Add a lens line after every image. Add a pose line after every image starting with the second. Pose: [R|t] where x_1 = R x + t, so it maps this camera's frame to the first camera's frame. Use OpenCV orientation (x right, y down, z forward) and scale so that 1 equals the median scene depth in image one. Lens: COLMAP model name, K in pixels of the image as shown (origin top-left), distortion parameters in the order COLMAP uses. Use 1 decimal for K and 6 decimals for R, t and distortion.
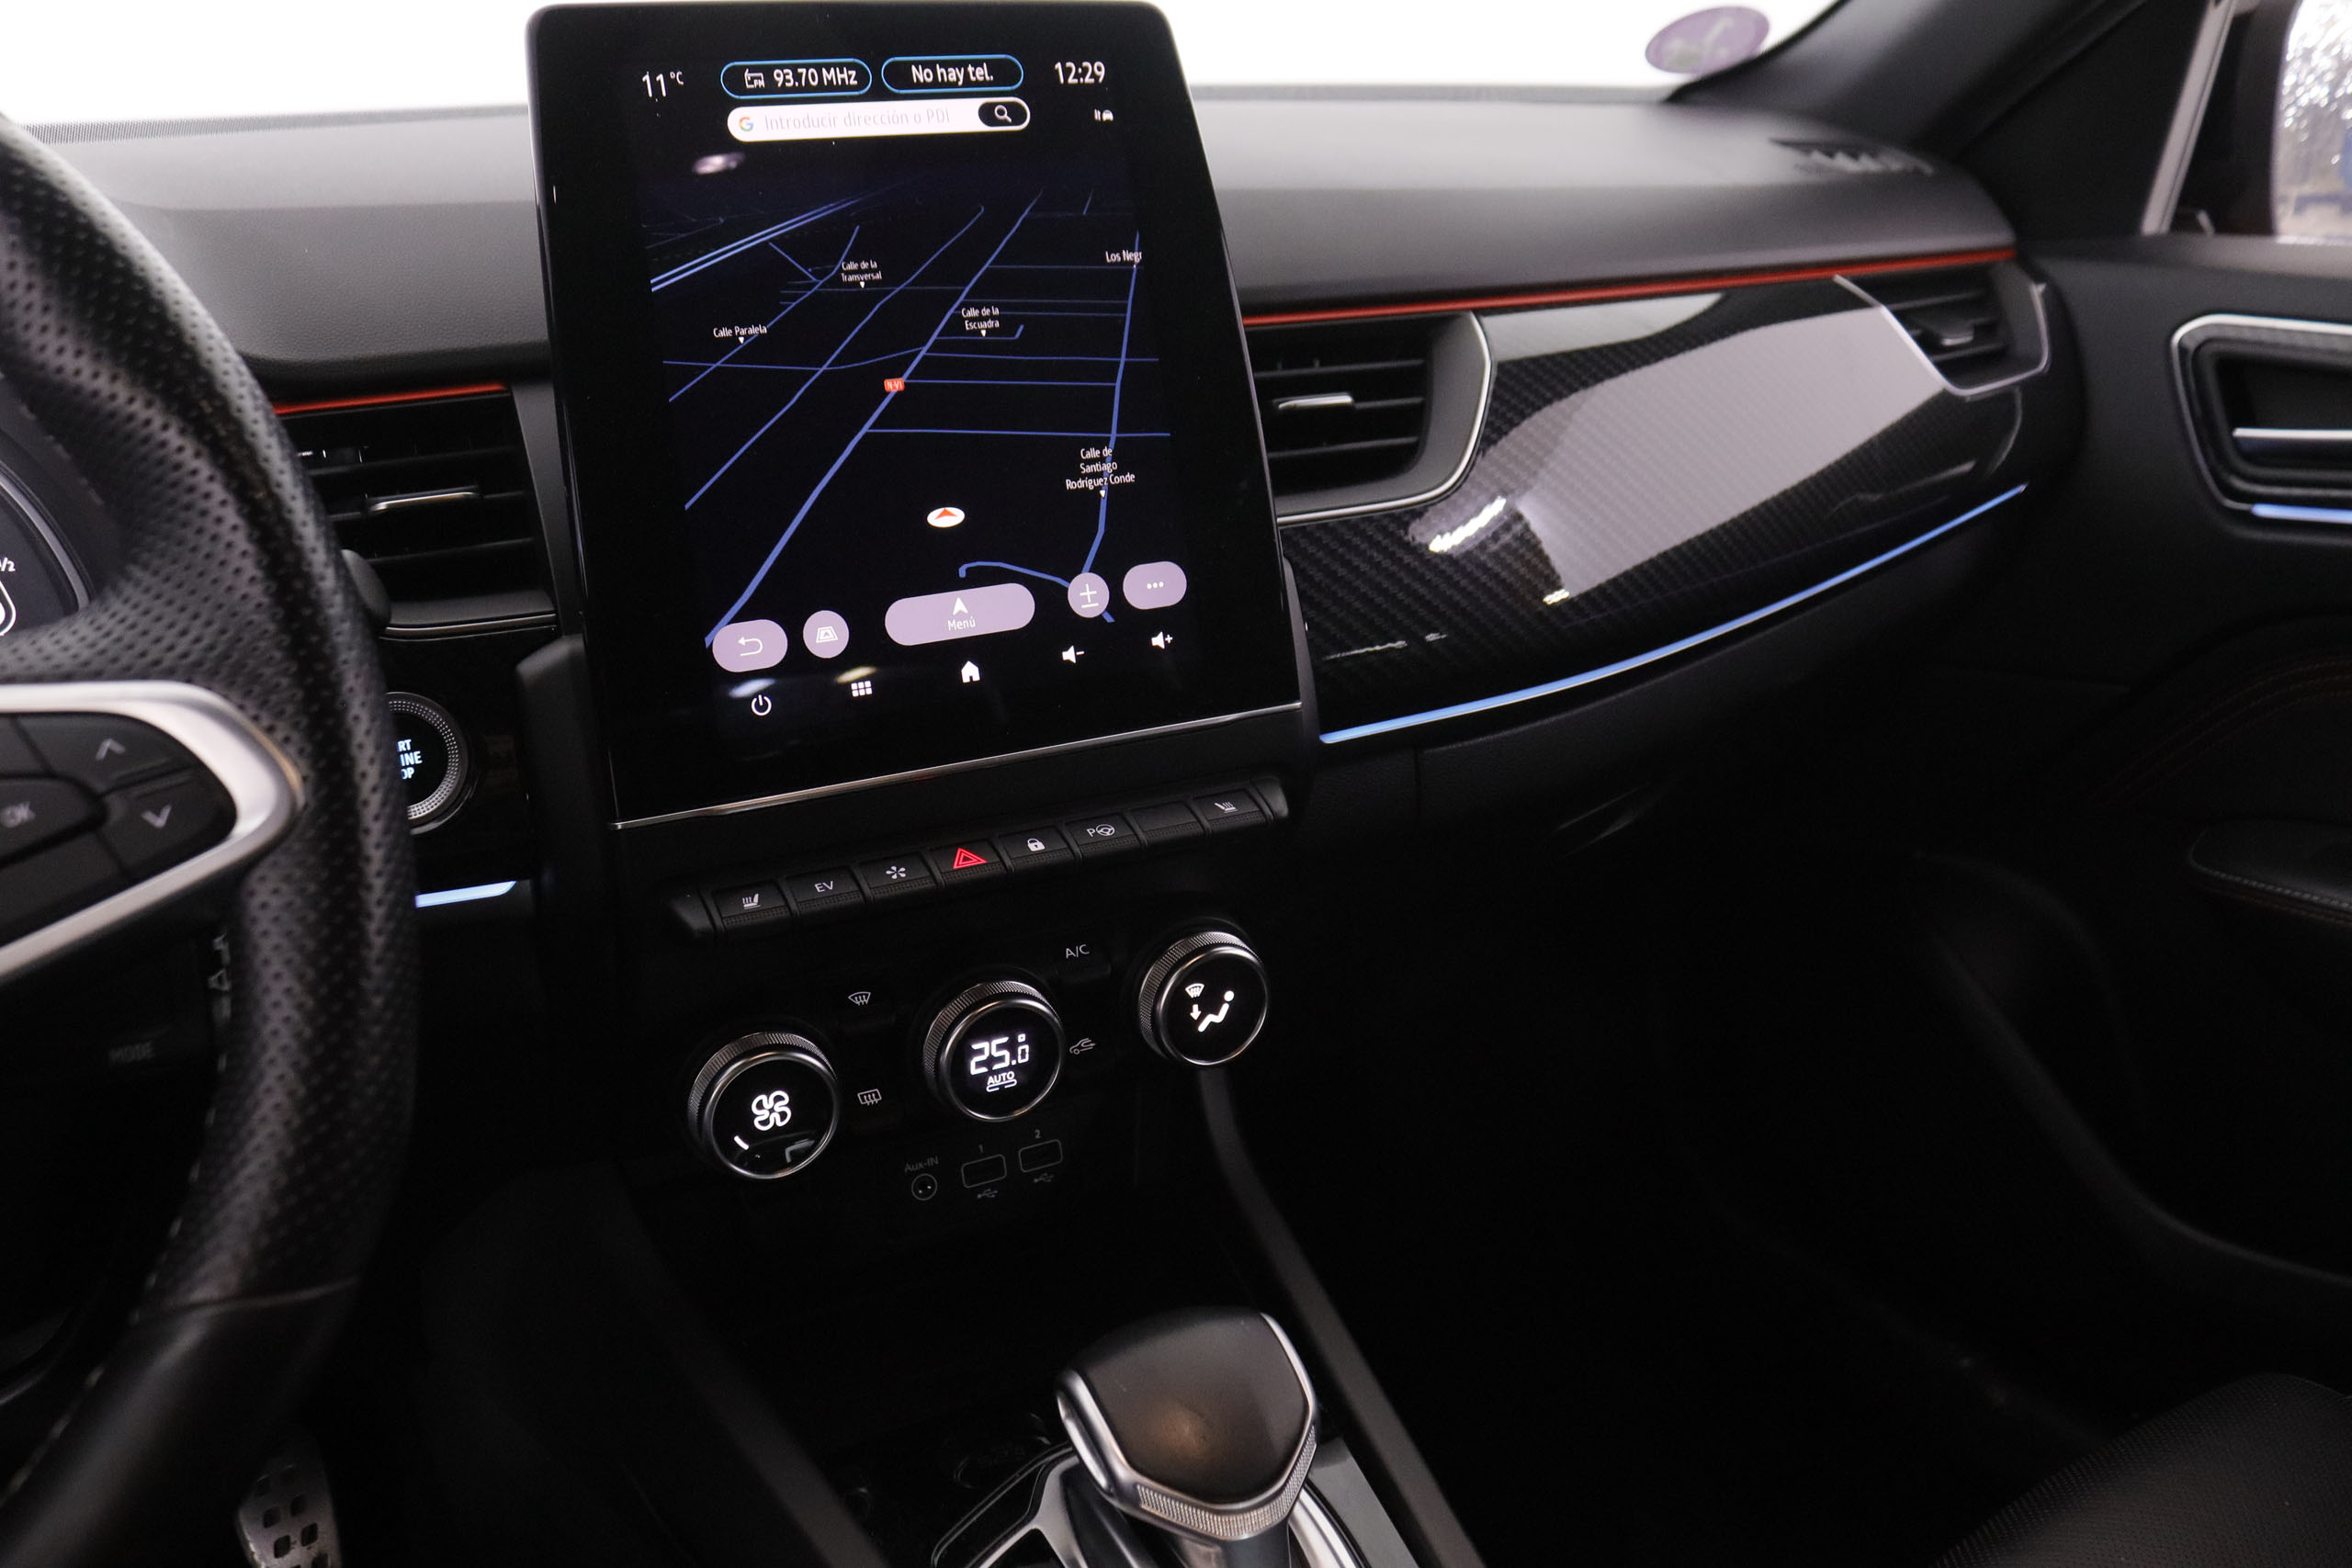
lens RADIAL K [[1989.0, 0, 1198.8], [0, 1989.0, 796.2], [0, 0, 1]] dist [-0.184923, 0.204939]
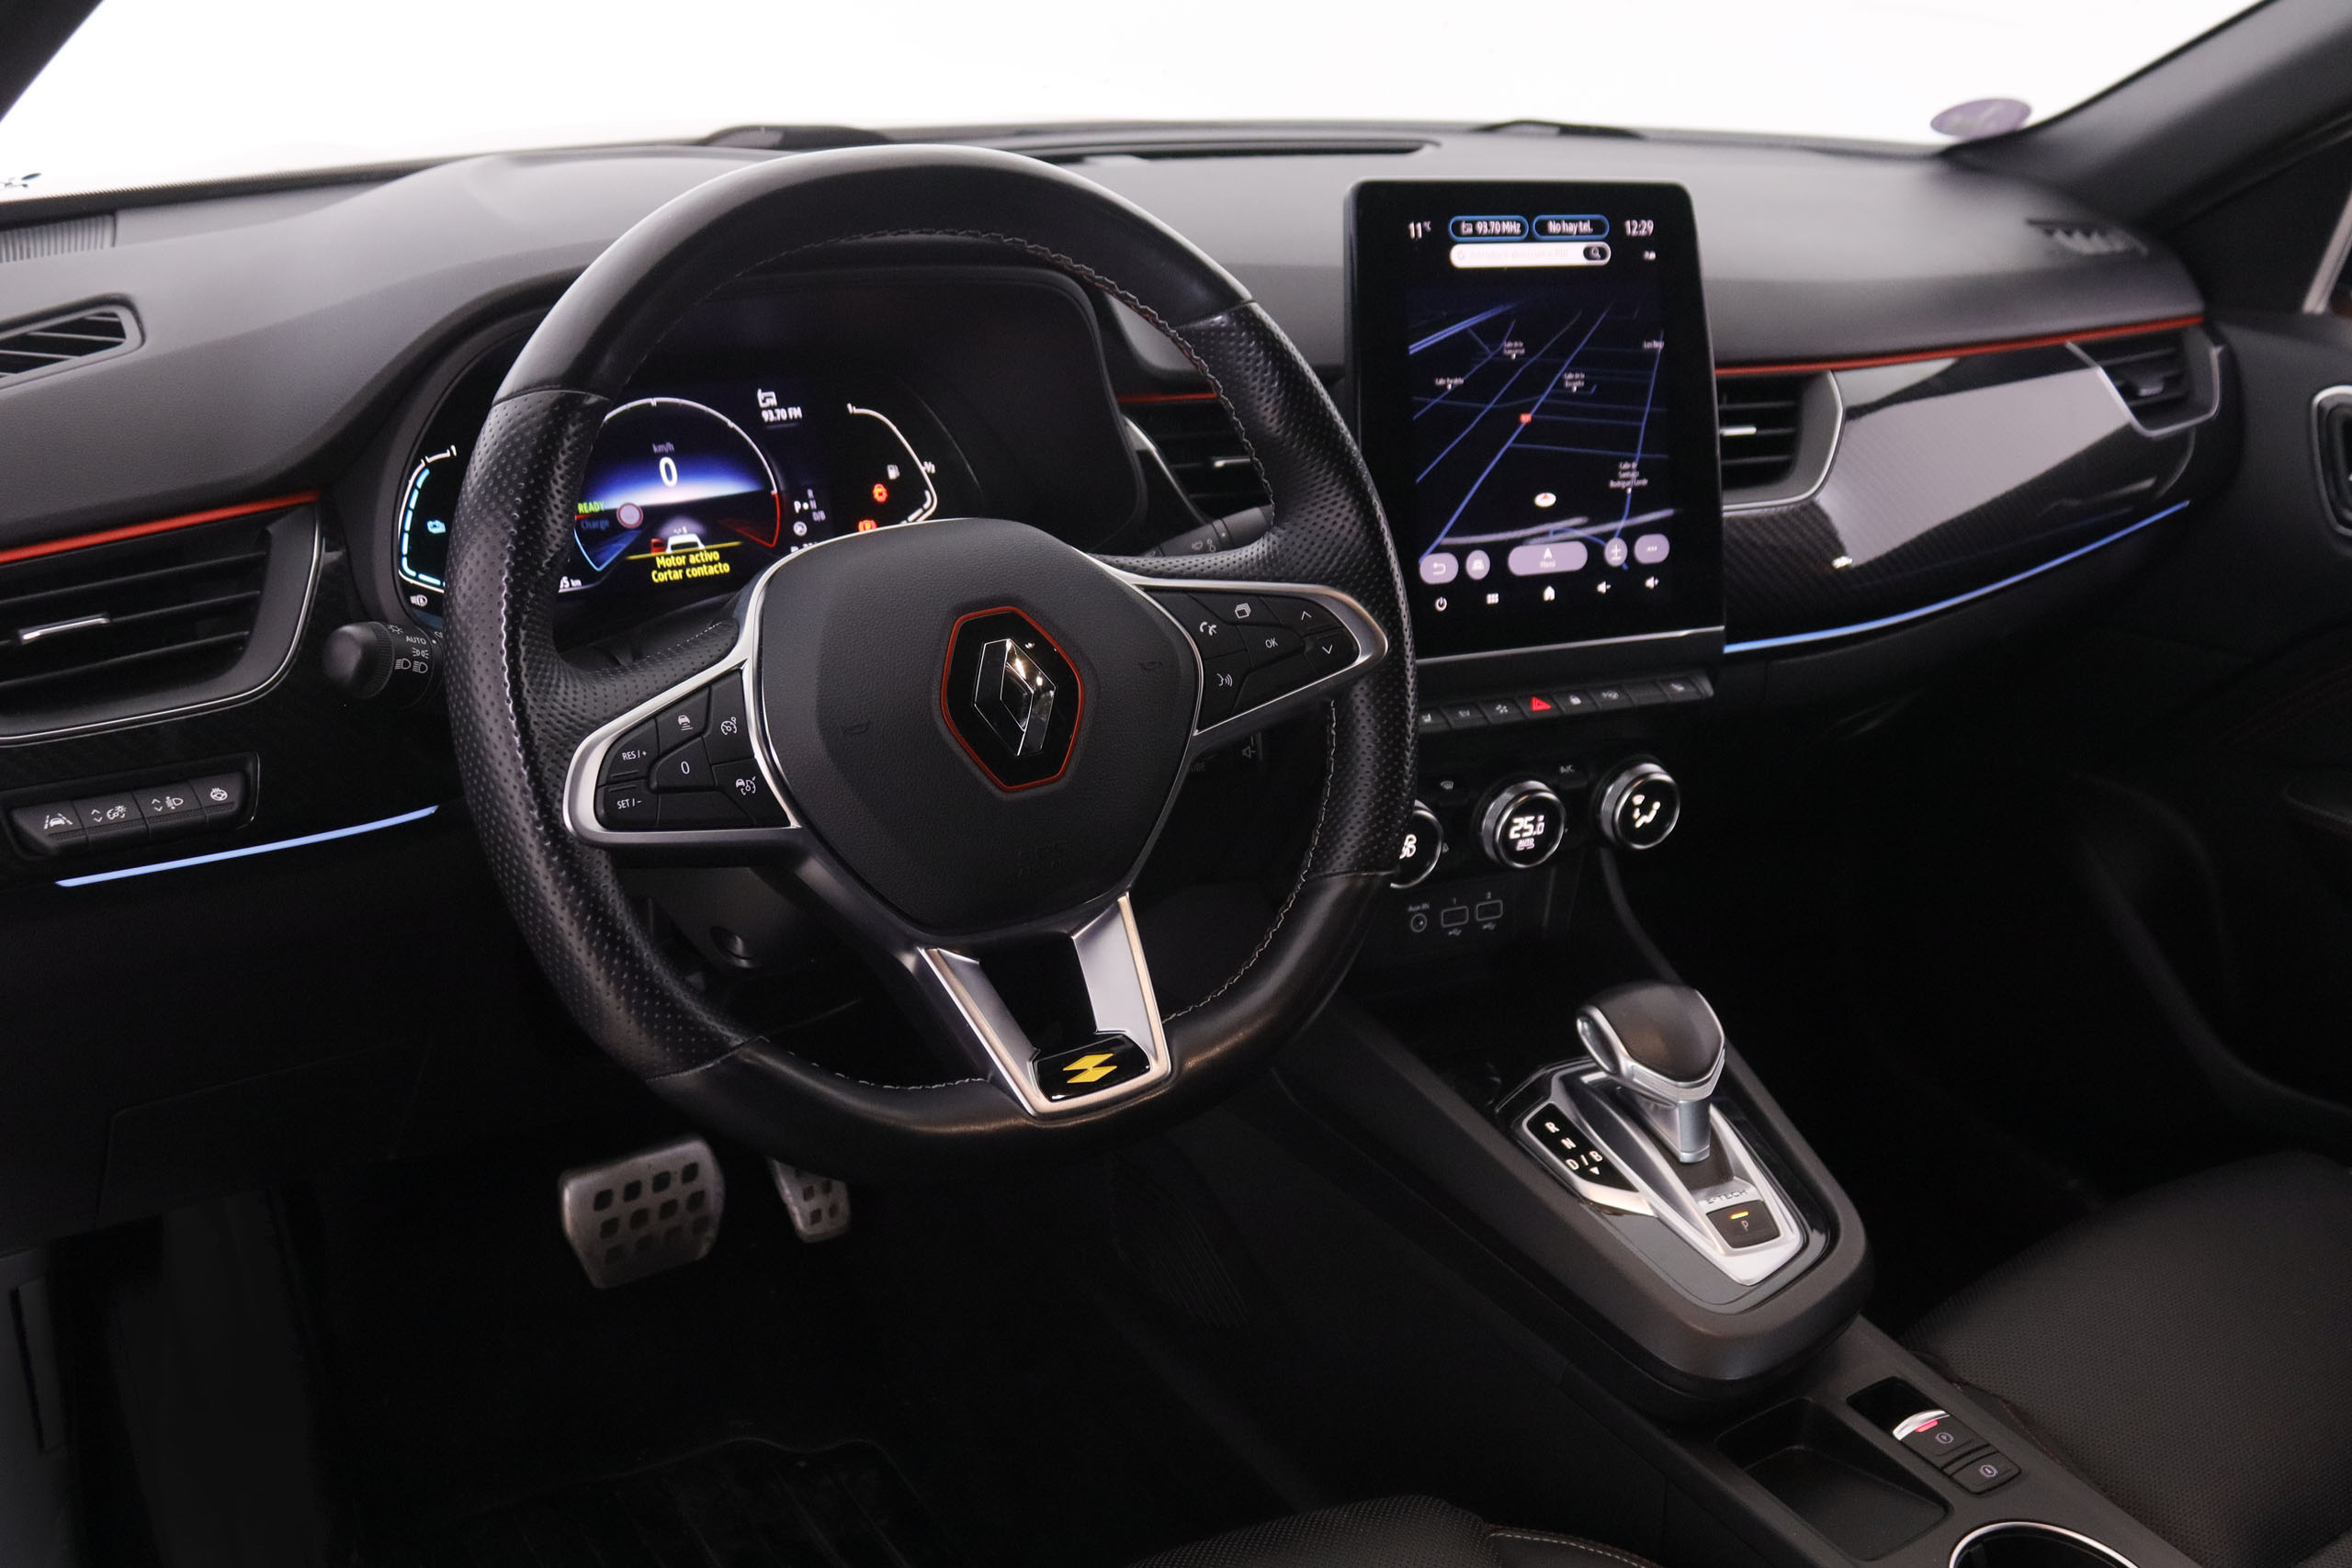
lens RADIAL K [[2479.9, 0, 1166.7], [0, 2479.9, 820.9], [0, 0, 1]] dist [-0.119589, 0.190948]
pose [[0.996358, 0.082600, 0.021161, -0.457337], [-0.083640, 0.995020, 0.054211, 0.041510], [-0.016578, -0.055783, 0.998305, -1.066096]]
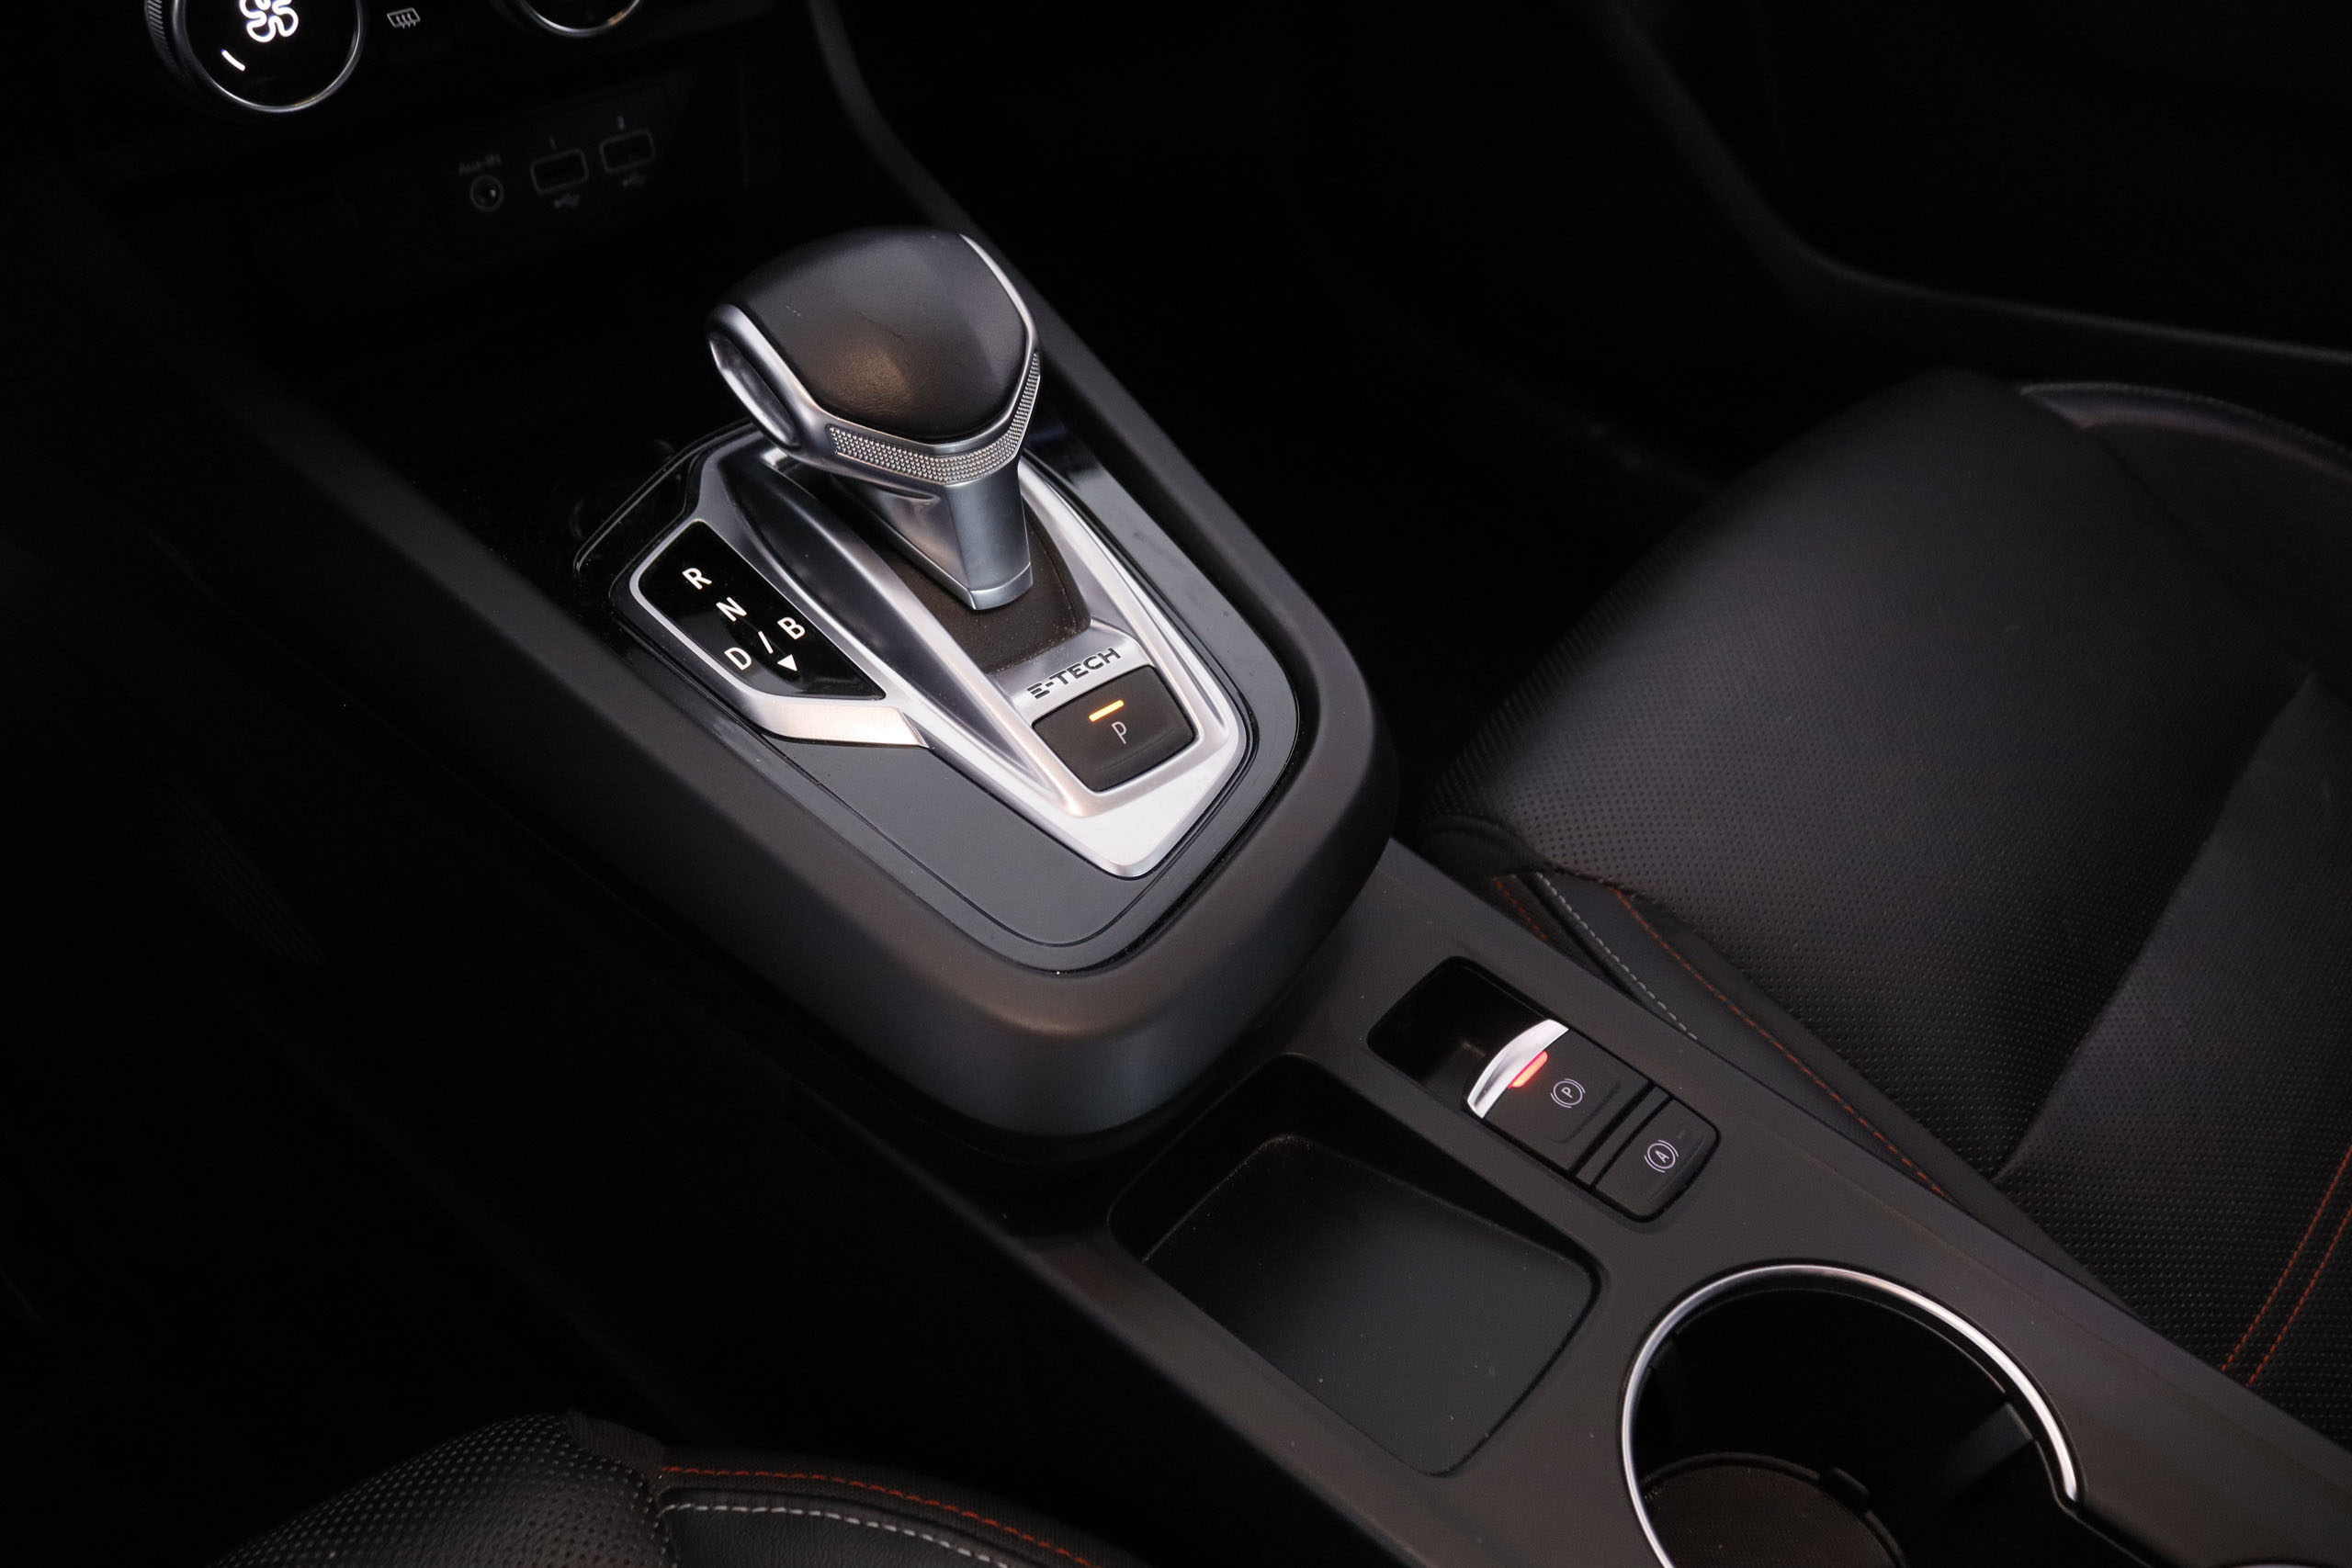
lens RADIAL K [[1989.0, 0, 1198.8], [0, 1989.0, 796.2], [0, 0, 1]] dist [-0.184923, 0.204939]
pose [[0.969703, -0.111743, 0.217231, -0.068159], [0.027273, 0.933209, 0.358298, 0.187736], [-0.242759, -0.341518, 0.907983, 0.167987]]
